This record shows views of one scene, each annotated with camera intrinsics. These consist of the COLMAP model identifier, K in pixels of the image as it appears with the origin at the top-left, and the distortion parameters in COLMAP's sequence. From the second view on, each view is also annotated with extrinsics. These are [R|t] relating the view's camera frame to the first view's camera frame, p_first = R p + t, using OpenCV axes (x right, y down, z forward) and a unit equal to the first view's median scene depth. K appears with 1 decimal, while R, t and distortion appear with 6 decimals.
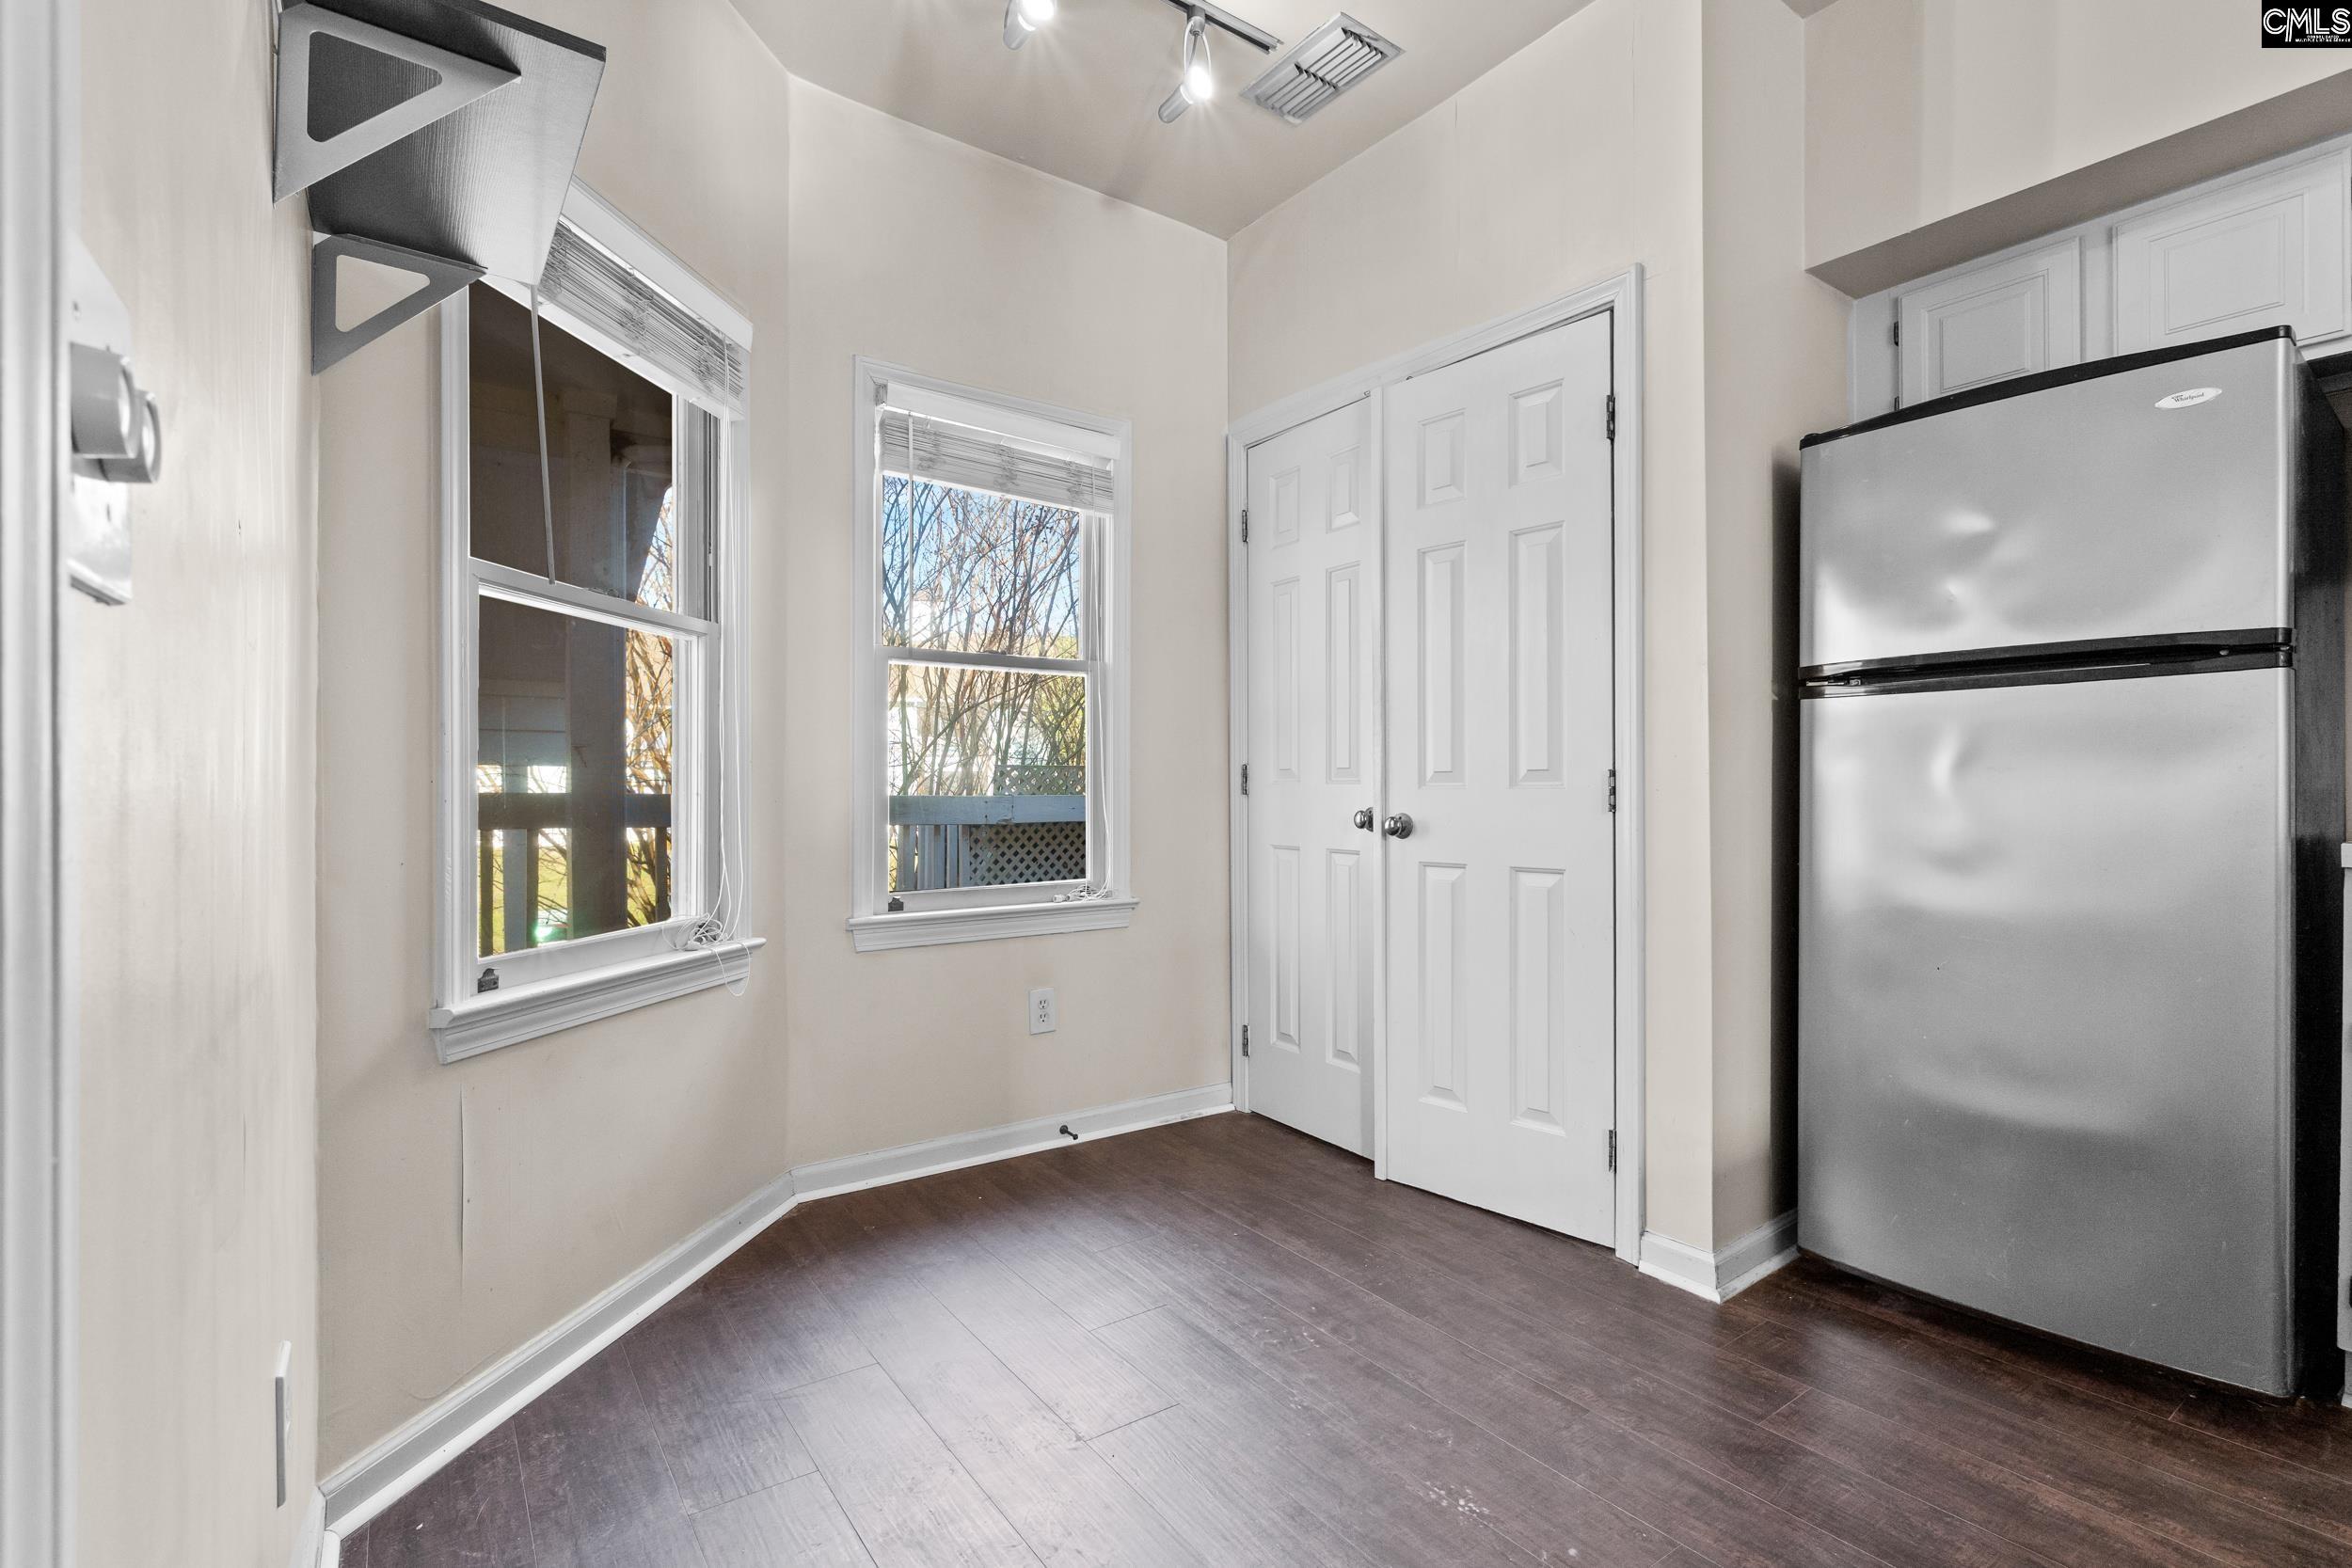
lens RADIAL K [[1086.3, 0, 1184.8], [0, 1086.3, 782.3], [0, 0, 1]] dist [0.020144, 0.000244]
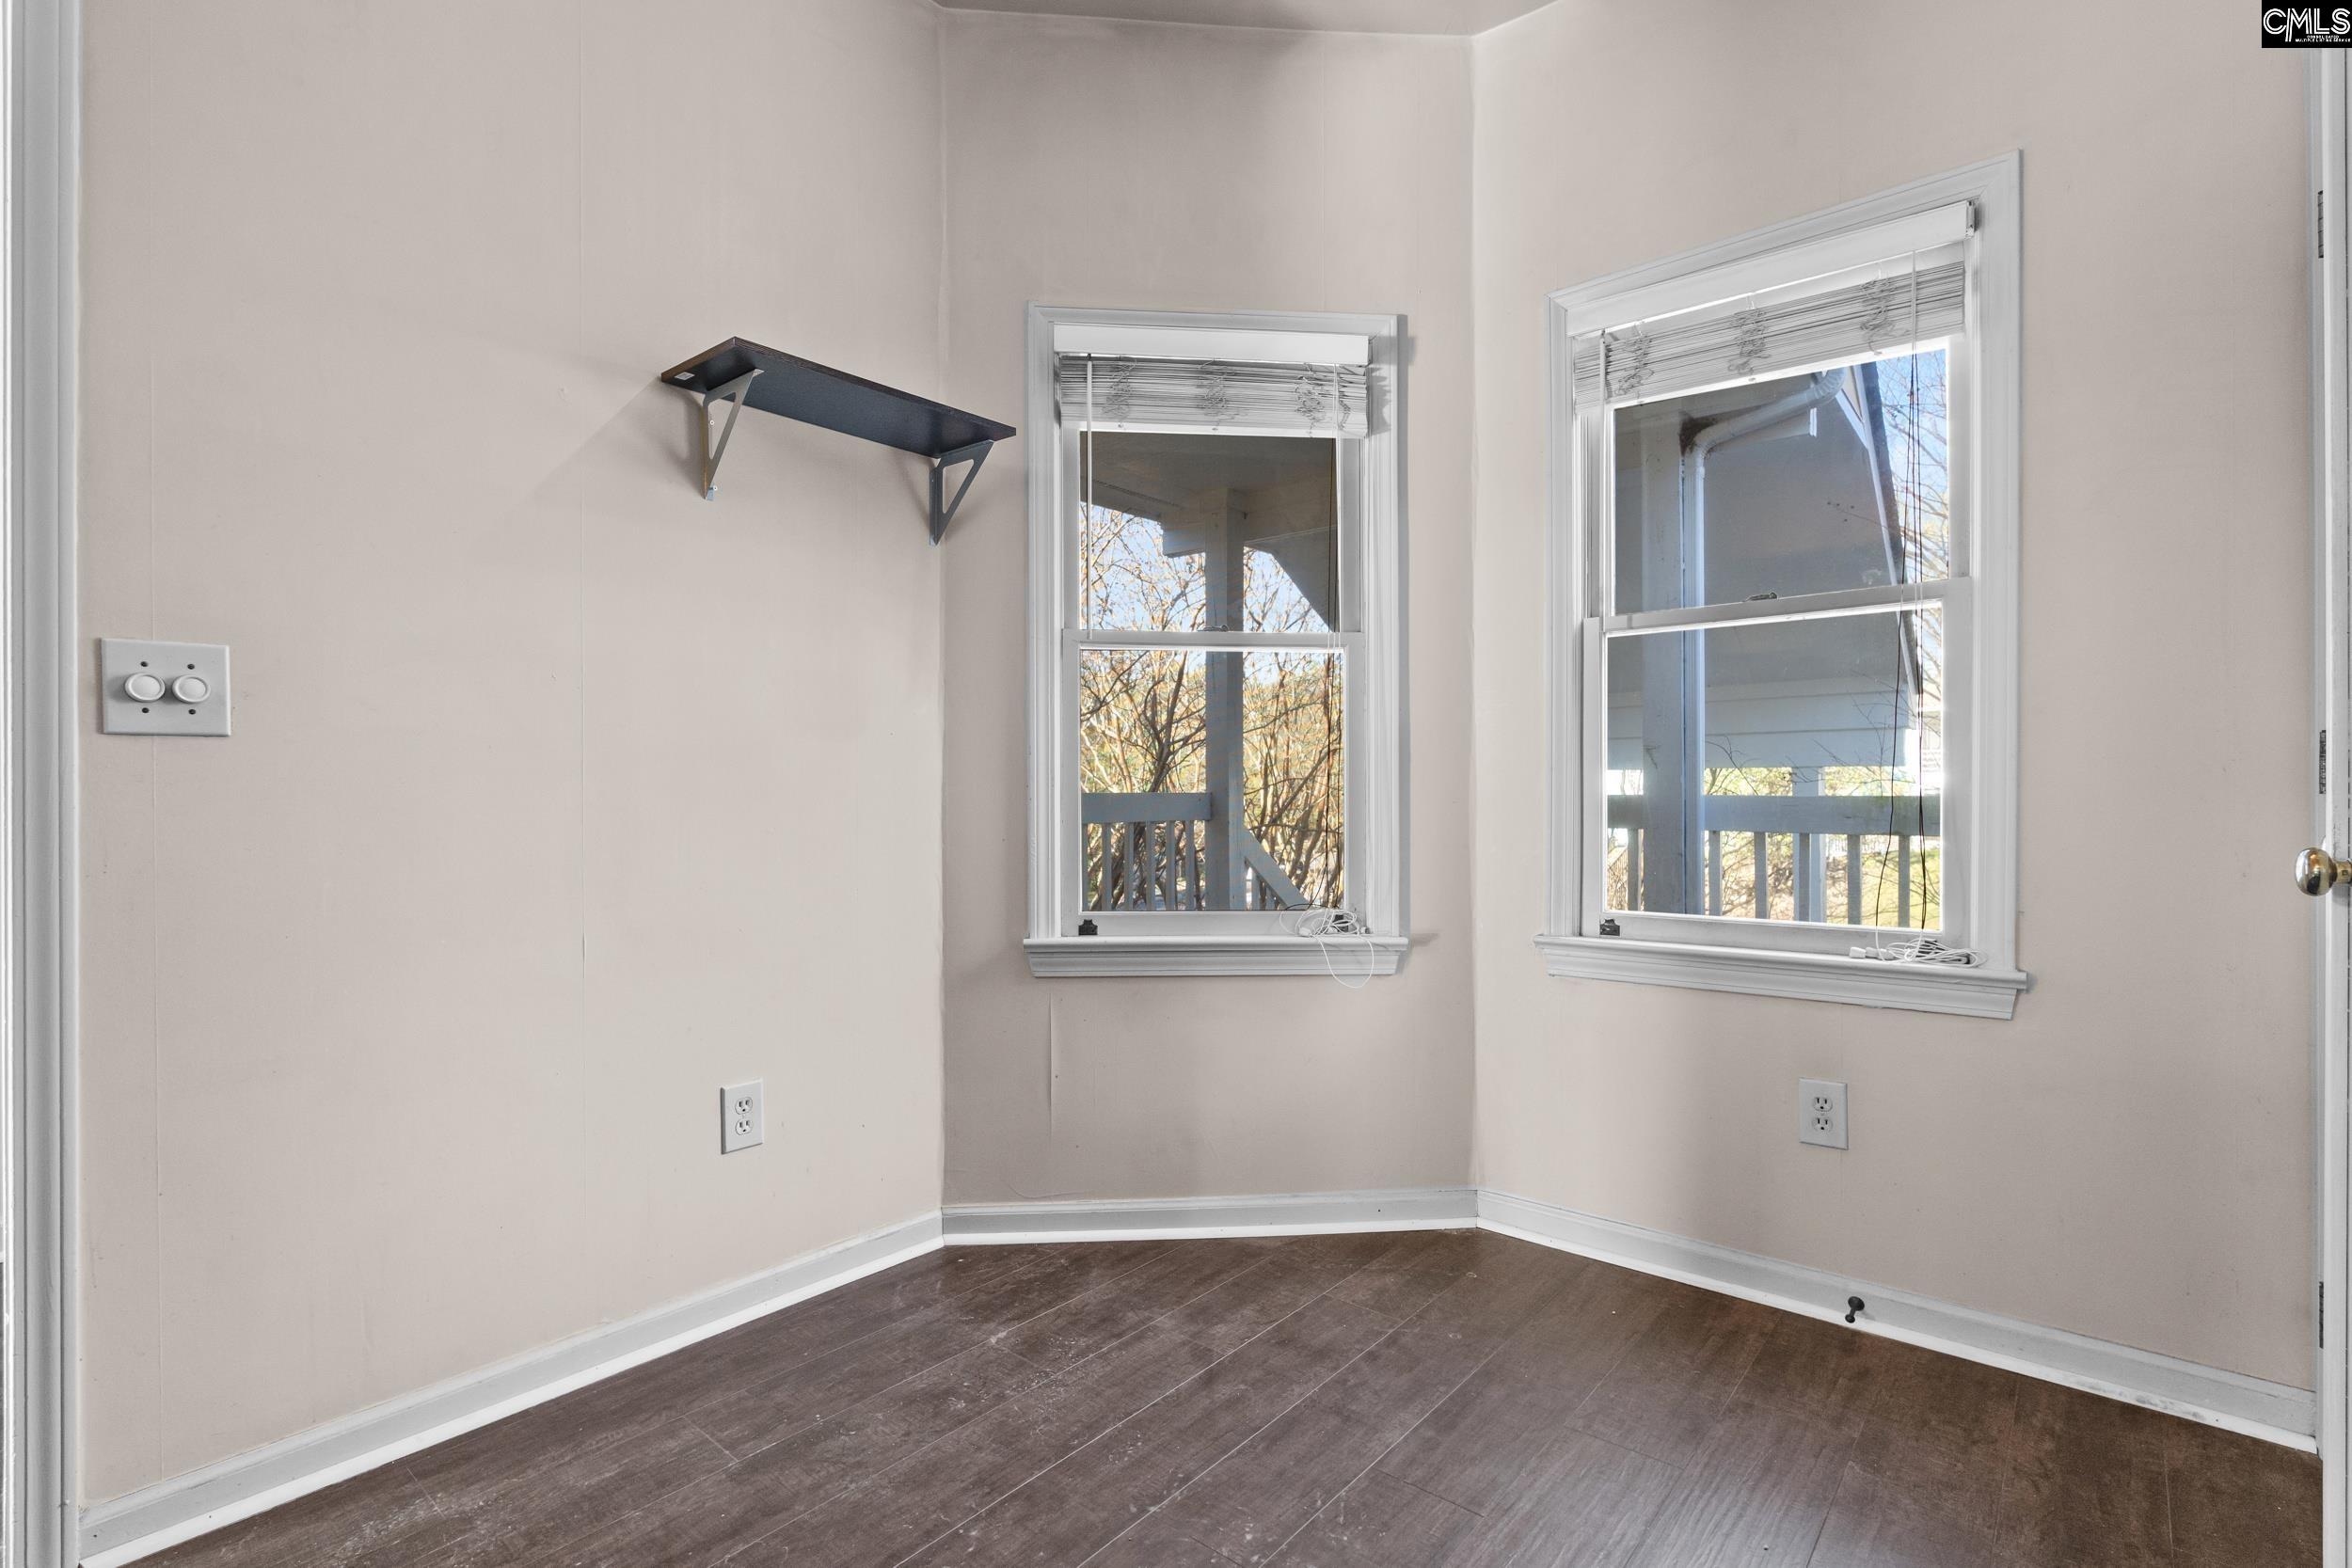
lens RADIAL K [[1086.9, 0, 1179.7], [0, 1086.9, 797.4], [0, 0, 1]] dist [0.003145, 0.000528]
pose [[0.252758, 0.000875, -0.967529, 0.426181], [0.010984, 0.999933, 0.003774, 0.005533], [0.967467, -0.011582, 0.252731, 0.442047]]
